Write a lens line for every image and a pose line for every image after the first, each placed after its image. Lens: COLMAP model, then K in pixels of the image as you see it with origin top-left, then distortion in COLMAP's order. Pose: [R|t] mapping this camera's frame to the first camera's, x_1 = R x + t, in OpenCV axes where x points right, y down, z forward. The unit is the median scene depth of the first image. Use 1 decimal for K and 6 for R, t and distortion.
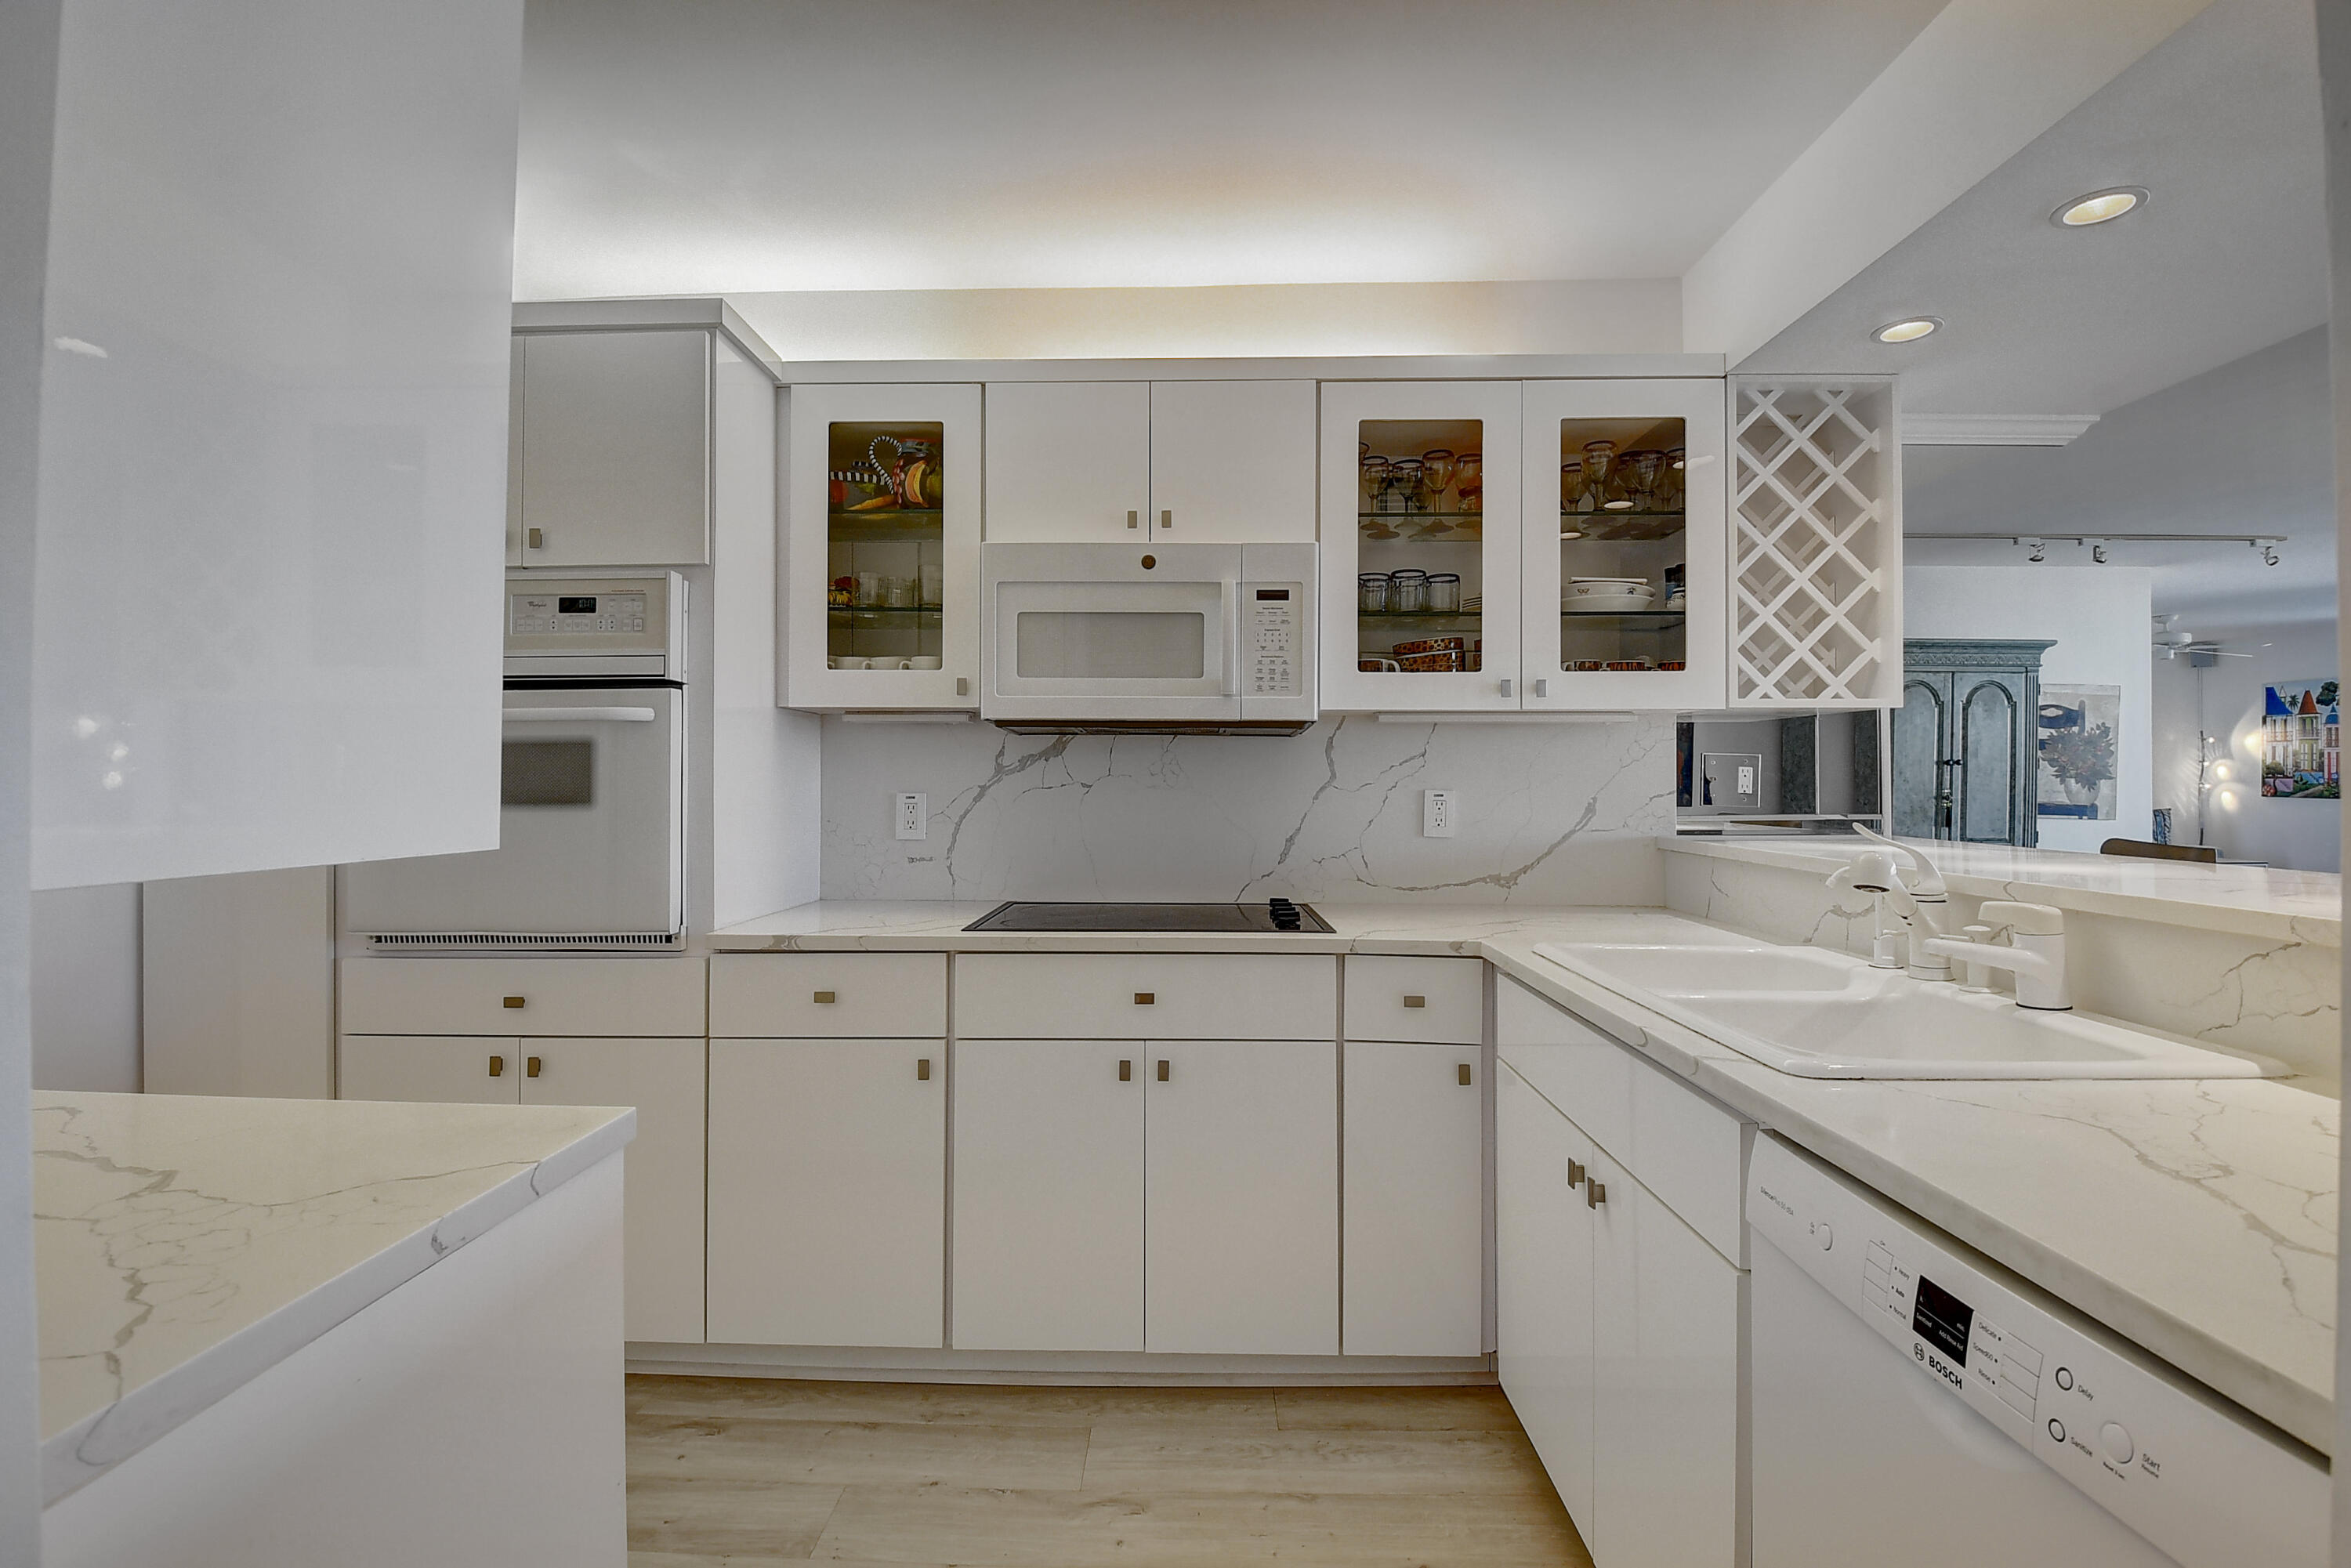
lens RADIAL K [[1040.4, 0, 1167.9], [0, 1040.4, 763.7], [0, 0, 1]] dist [-0.007781, -0.011273]
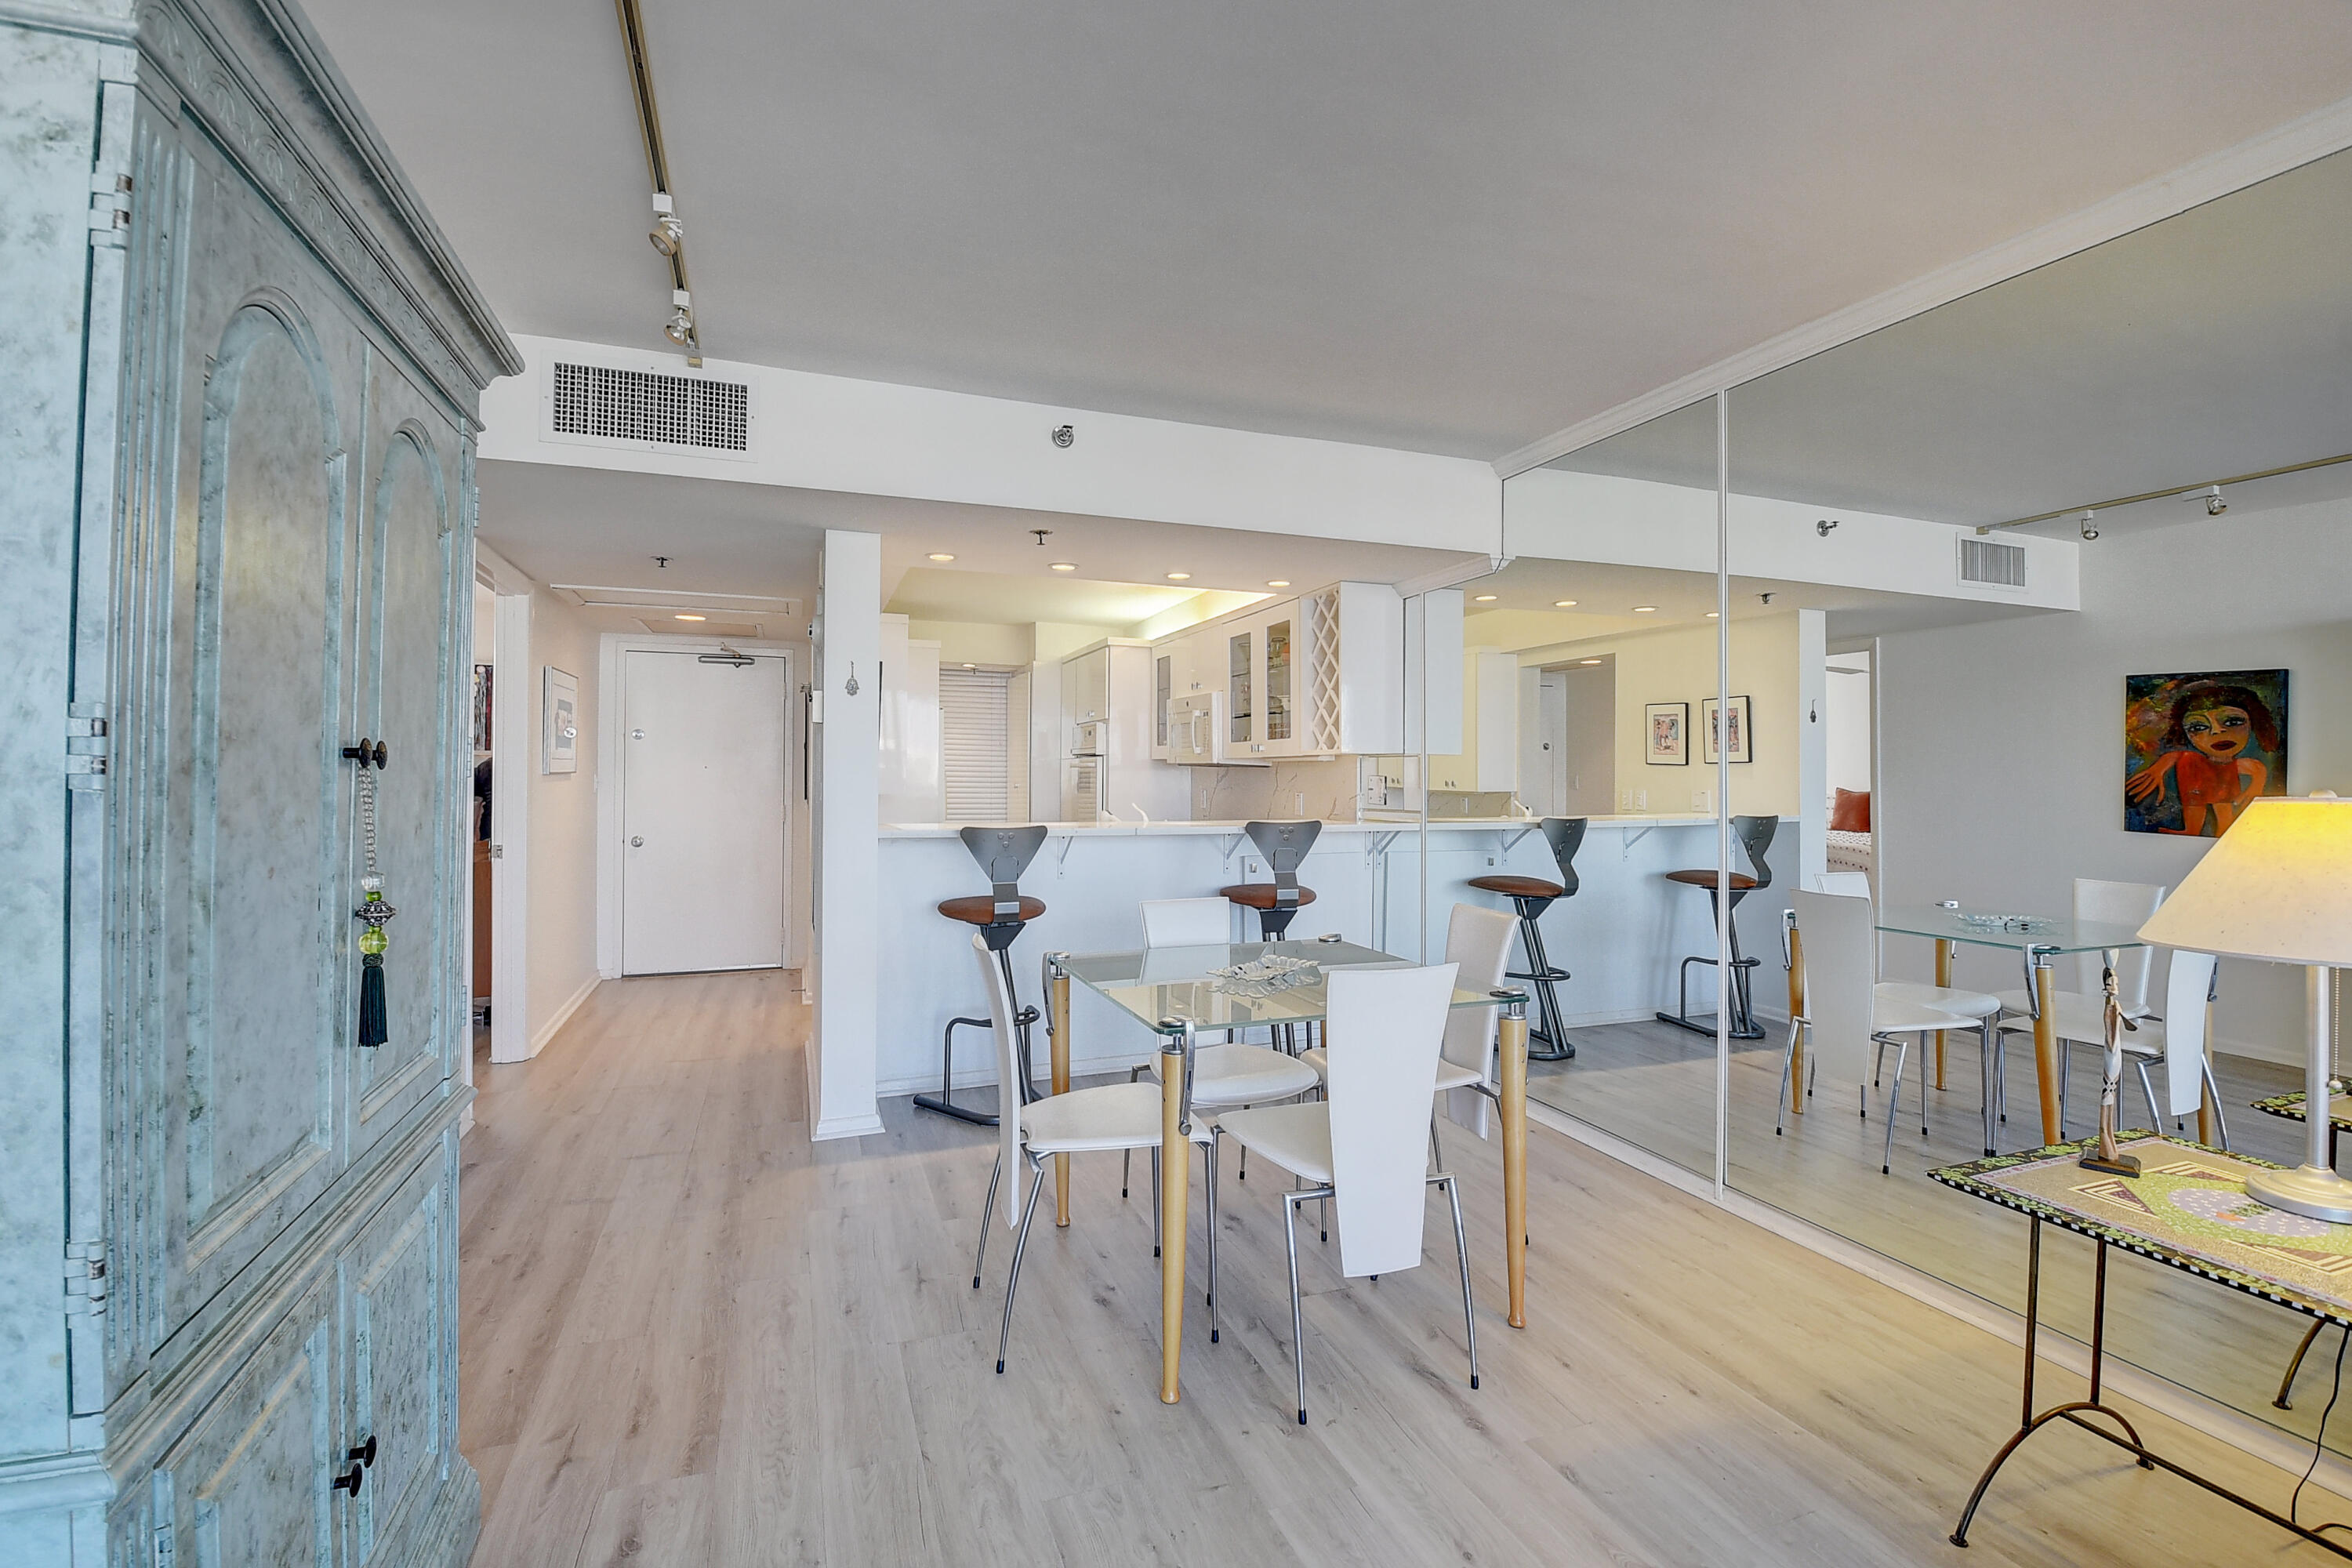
lens RADIAL K [[1040.9, 0, 1164.1], [0, 1040.9, 763.9], [0, 0, 1]] dist [-0.007781, -0.011273]
pose [[0.357178, -0.002303, -0.934034, 2.357492], [0.009904, 0.999950, 0.001322, -0.040363], [0.933984, -0.009722, 0.357183, -0.011882]]
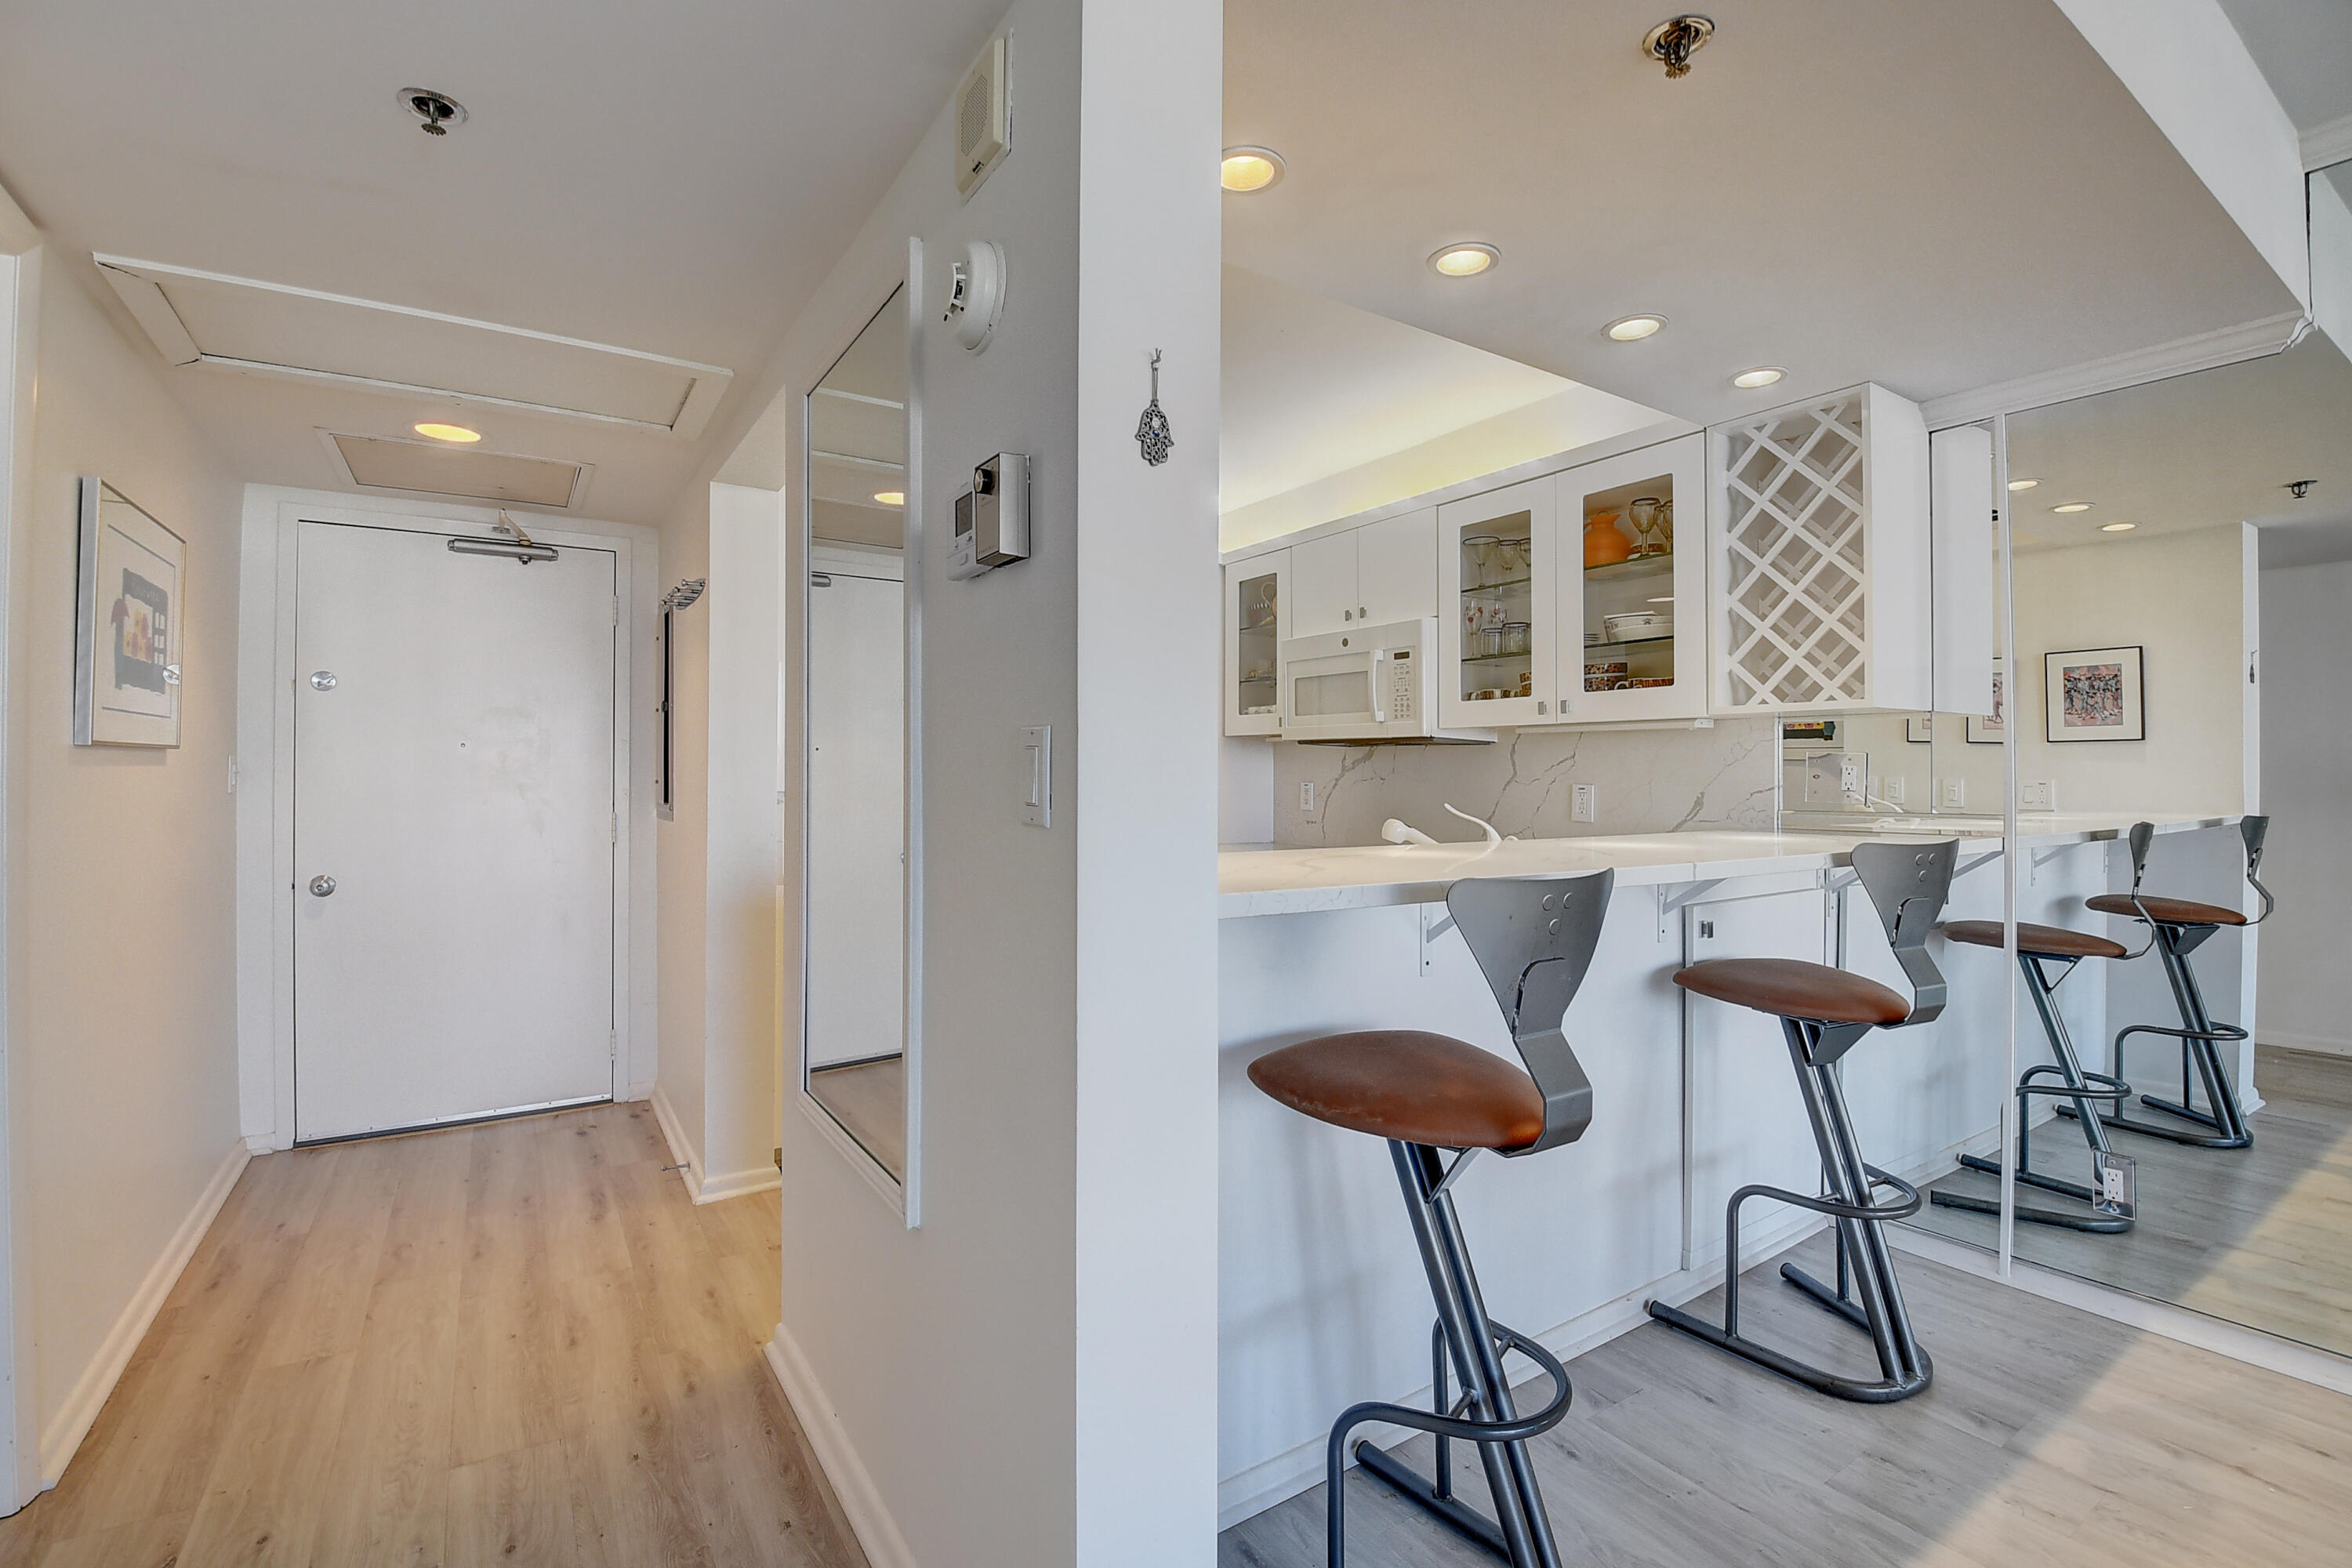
lens RADIAL K [[1040.9, 0, 1144.5], [0, 1040.9, 779.2], [0, 0, 1]] dist [-0.007781, -0.011273]
pose [[0.551217, 0.006786, -0.834334, 1.138430], [0.009356, 0.999854, 0.014313, -0.004374], [0.834309, -0.015695, 0.551073, -0.166025]]
